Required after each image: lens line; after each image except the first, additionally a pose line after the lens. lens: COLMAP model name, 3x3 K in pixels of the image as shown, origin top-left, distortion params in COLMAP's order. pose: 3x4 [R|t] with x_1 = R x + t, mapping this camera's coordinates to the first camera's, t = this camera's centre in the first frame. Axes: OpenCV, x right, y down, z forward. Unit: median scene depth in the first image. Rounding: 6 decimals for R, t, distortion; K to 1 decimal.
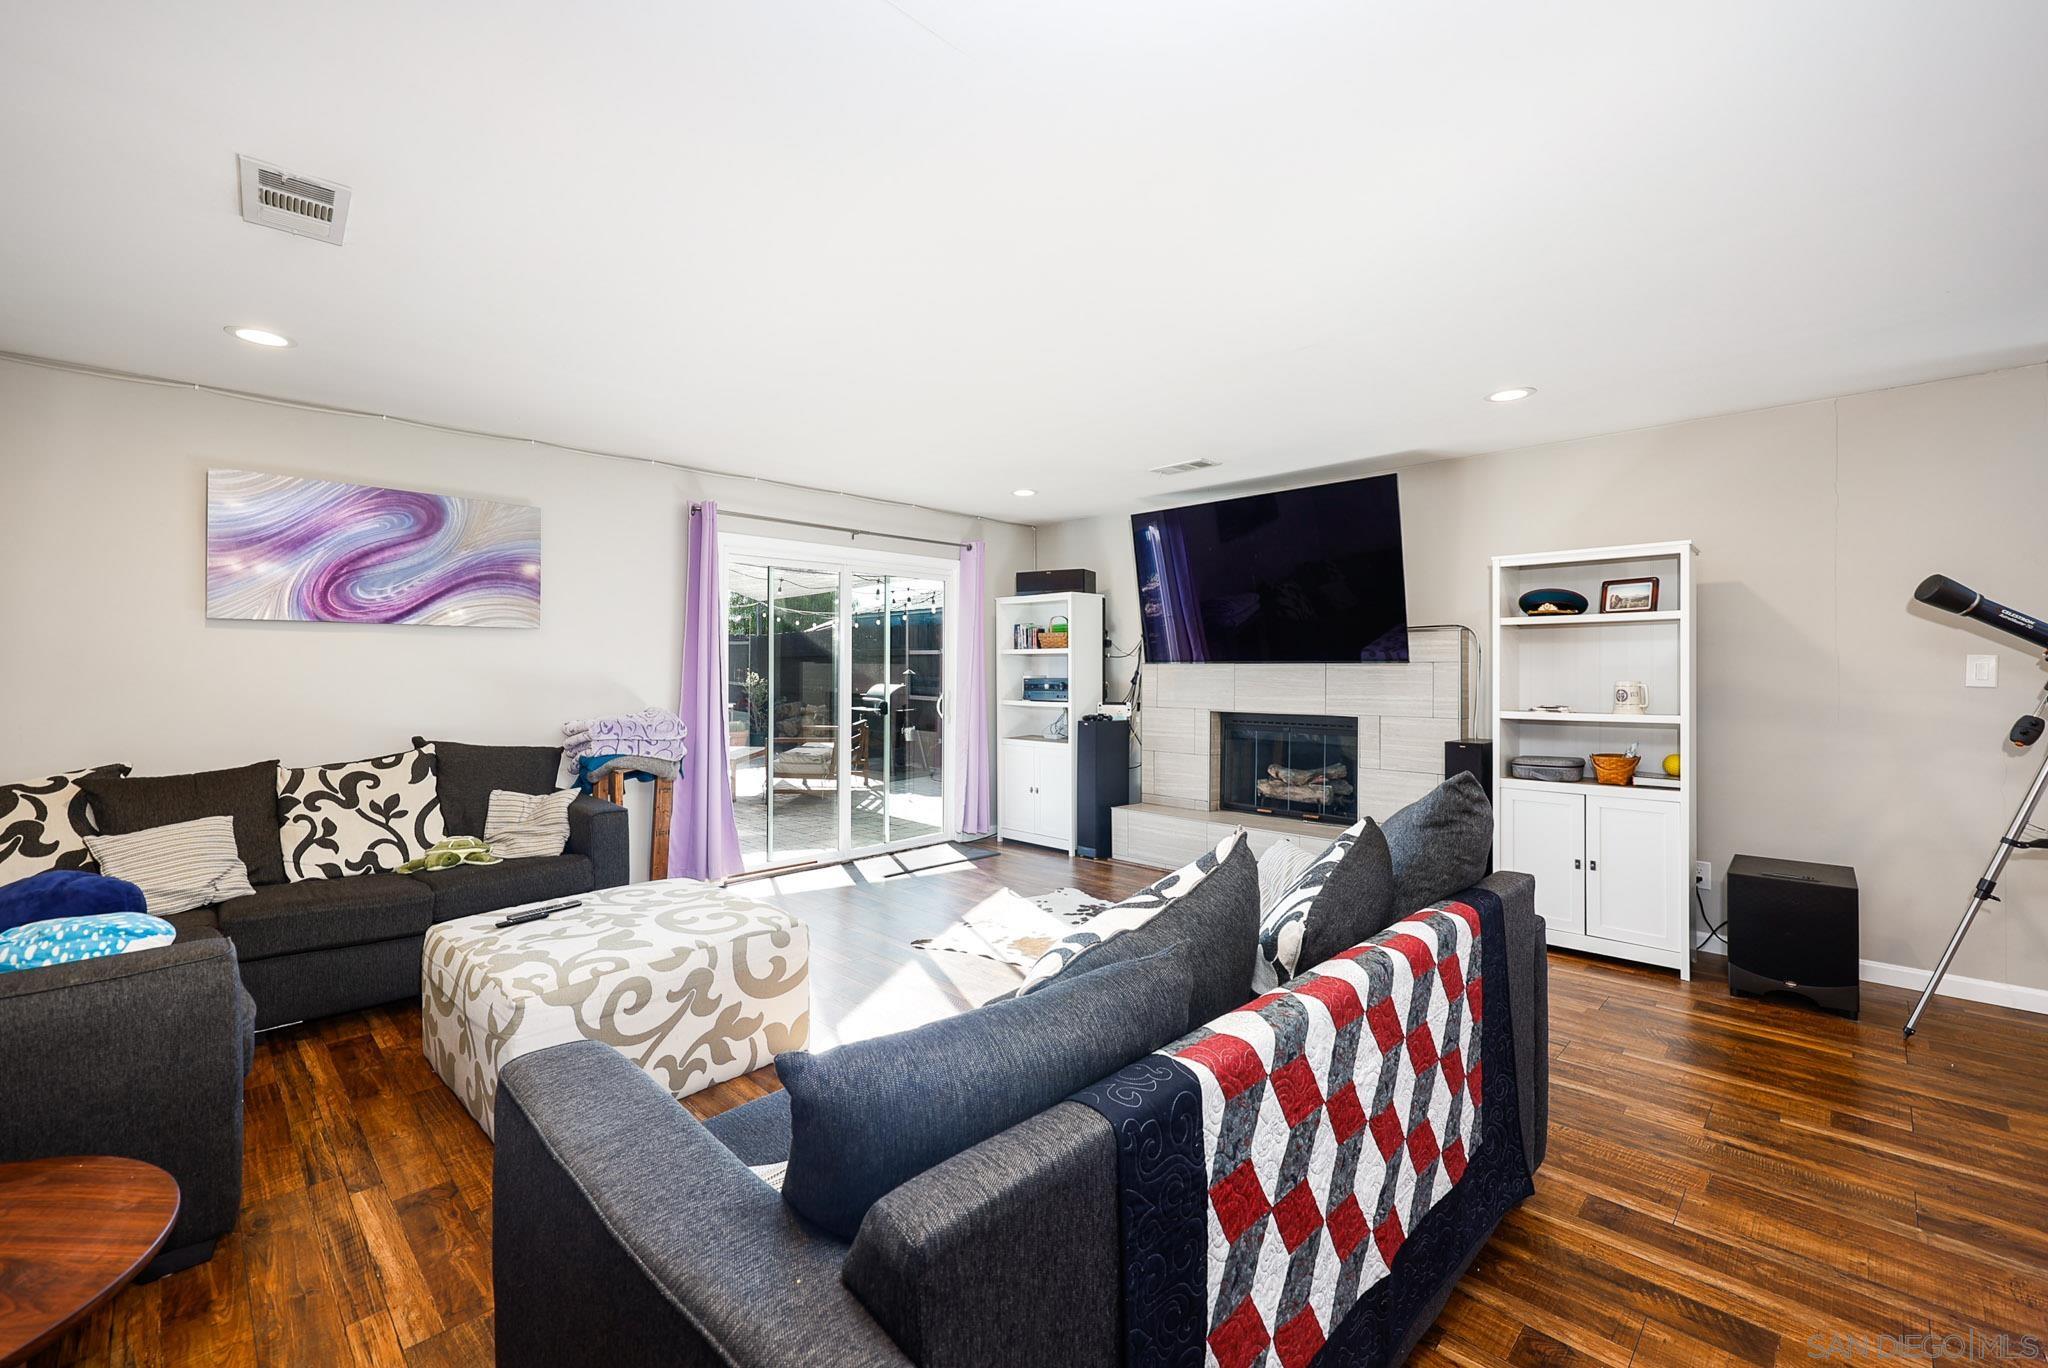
lens RADIAL K [[845.4, 0, 1024.7], [0, 845.4, 672.3], [0, 0, 1]] dist [-0.001508, 0.000573]
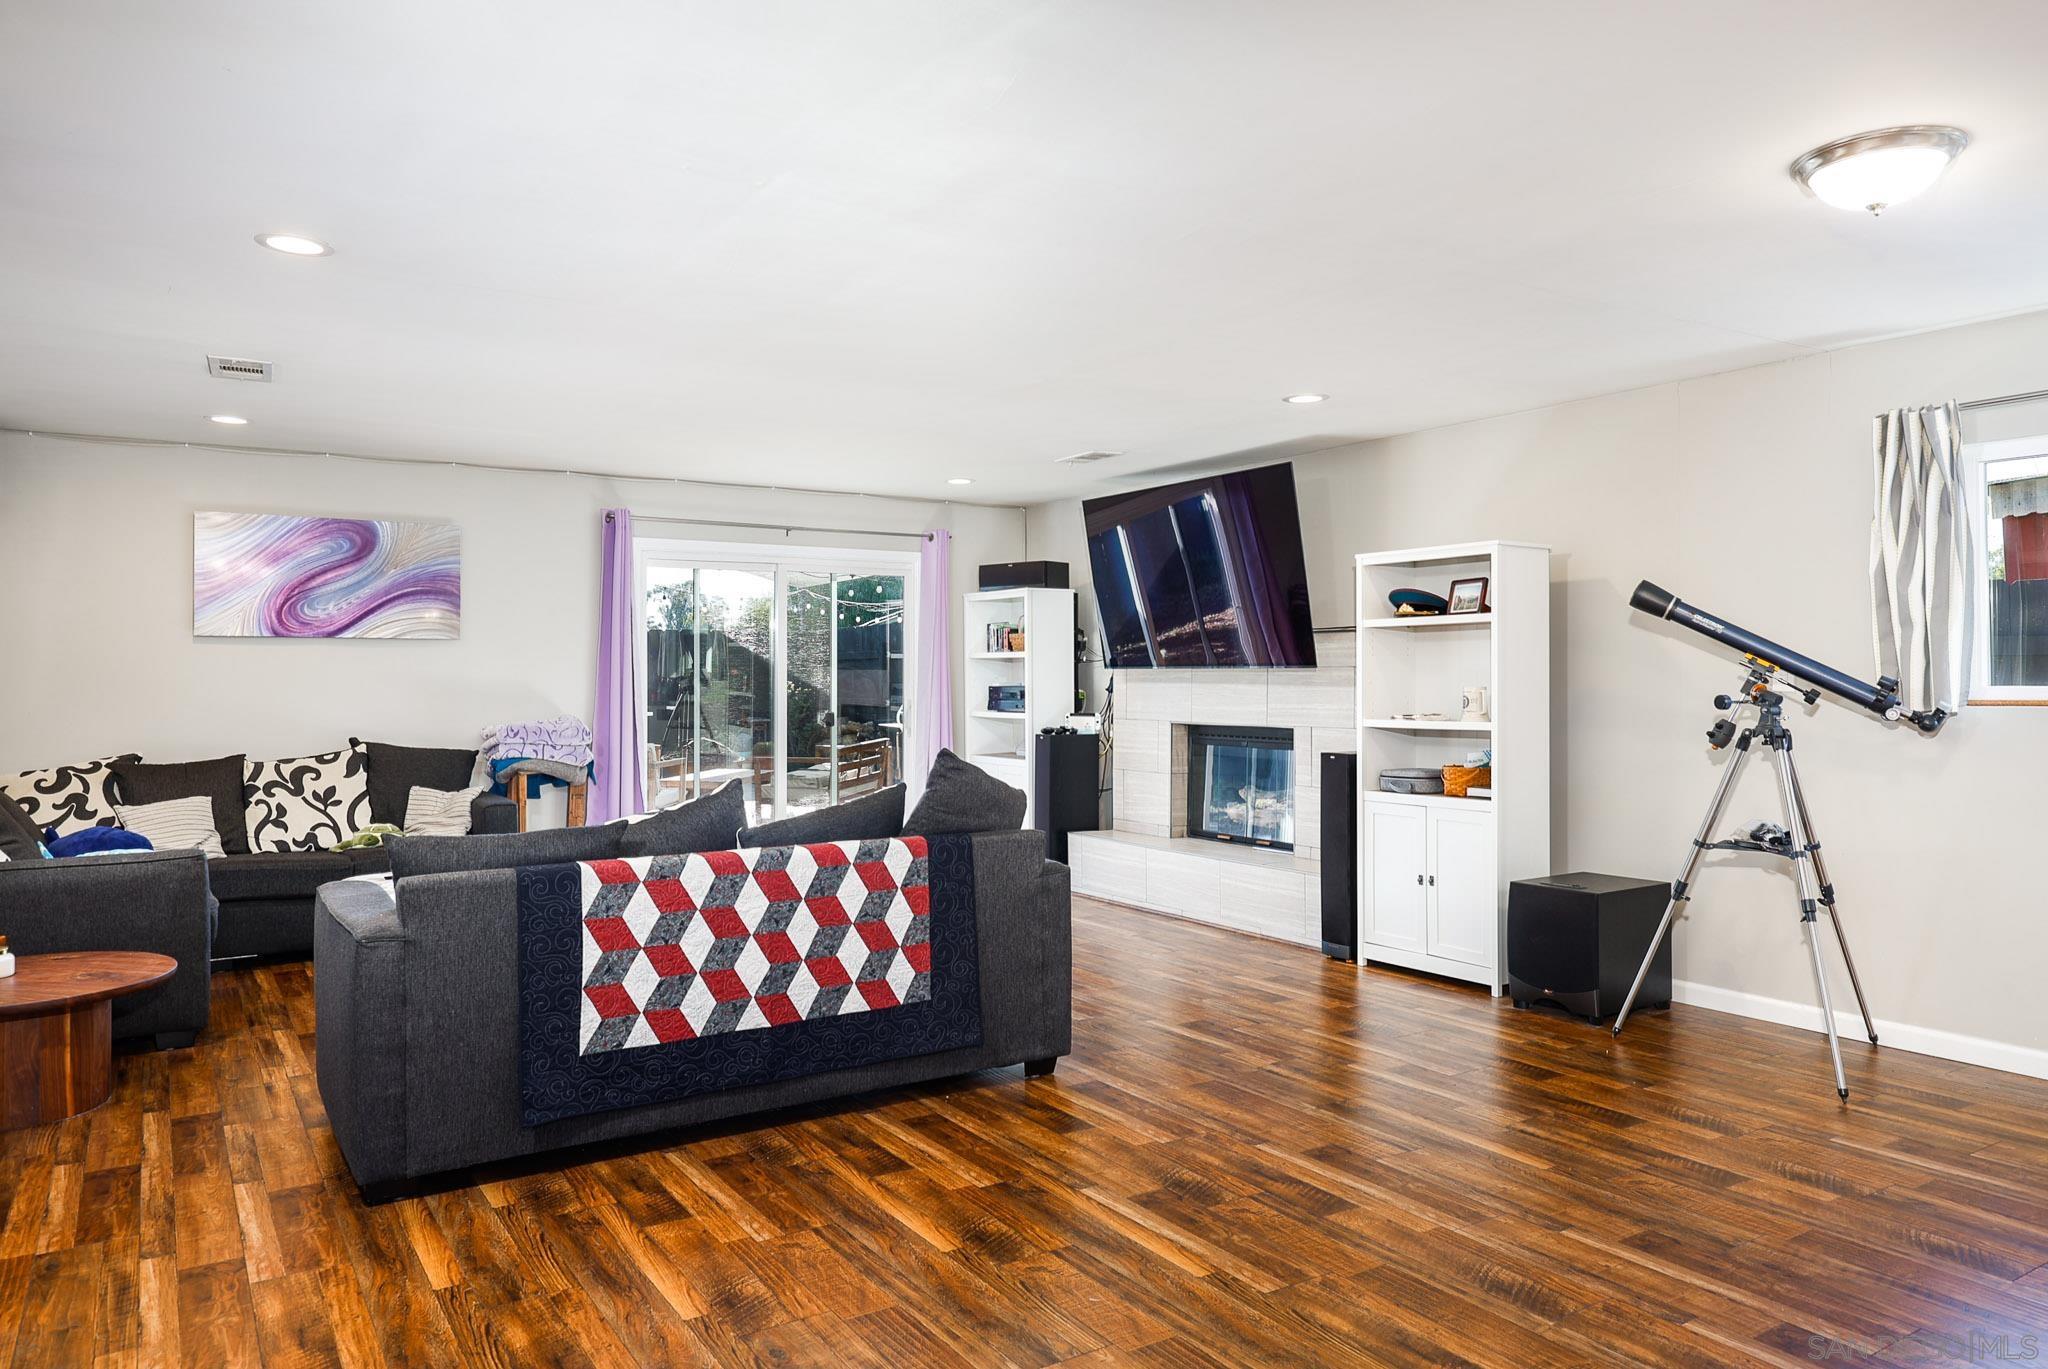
lens RADIAL K [[1315.3, 0, 1032.9], [0, 1315.3, 678.7], [0, 0, 1]] dist [0.001110, -0.003235]
pose [[0.978947, -0.002556, -0.204098, 0.524671], [0.002377, 0.999997, -0.001123, 0.001899], [0.204100, 0.000614, 0.978950, -0.529863]]
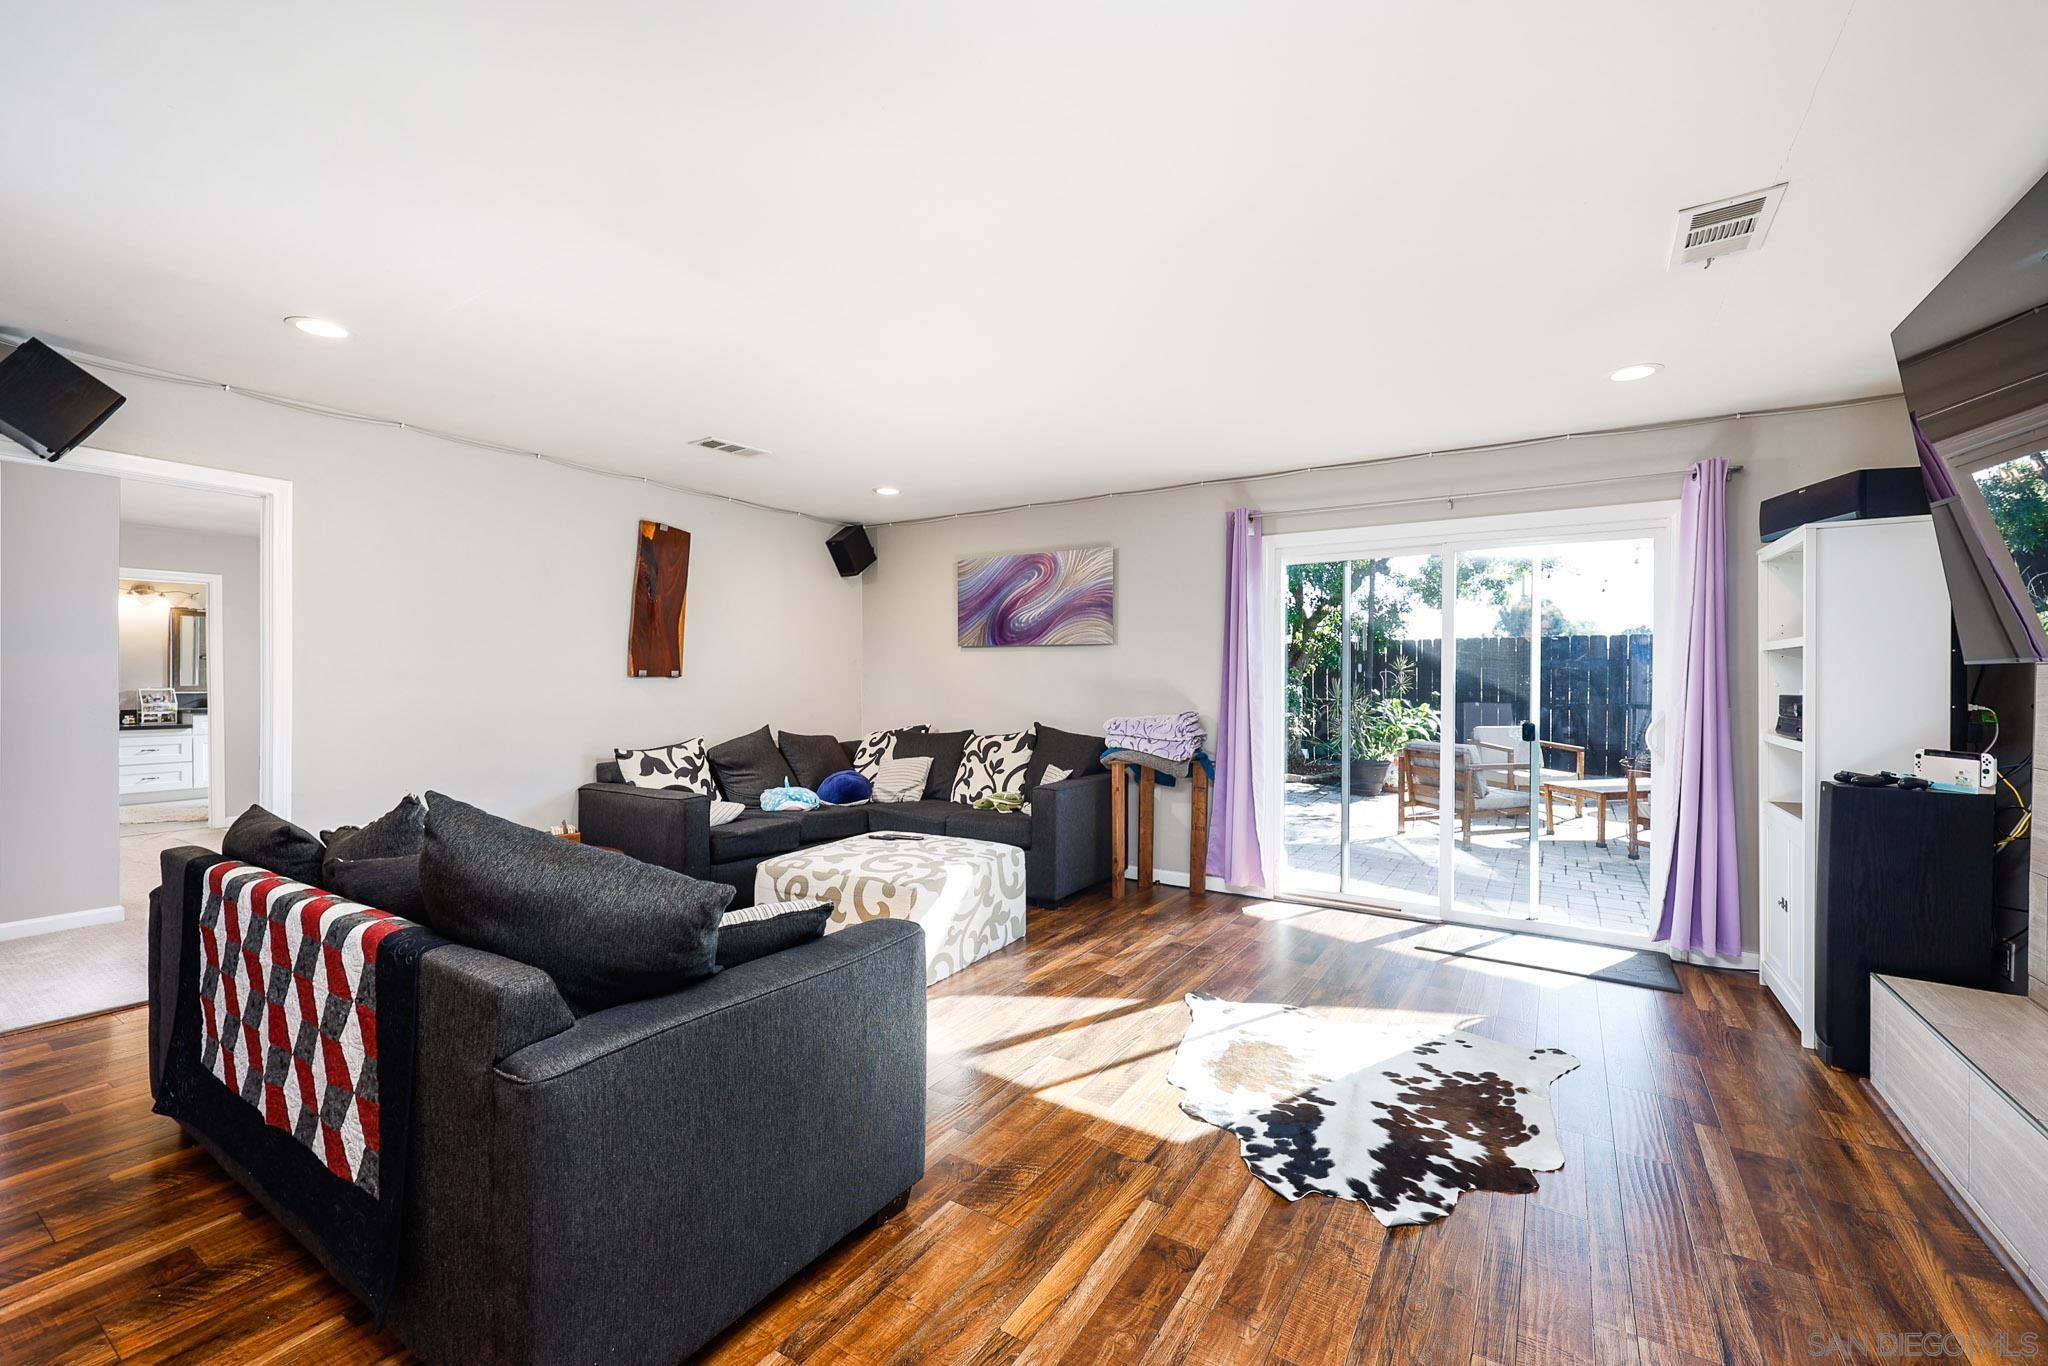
lens RADIAL K [[845.4, 0, 1017.5], [0, 845.4, 685.7], [0, 0, 1]] dist [-0.001508, 0.000573]
pose [[0.213538, 0.010498, -0.976878, 0.687783], [-0.008850, 0.999922, 0.008811, 0.001314], [0.976895, 0.006764, 0.213614, 0.657112]]
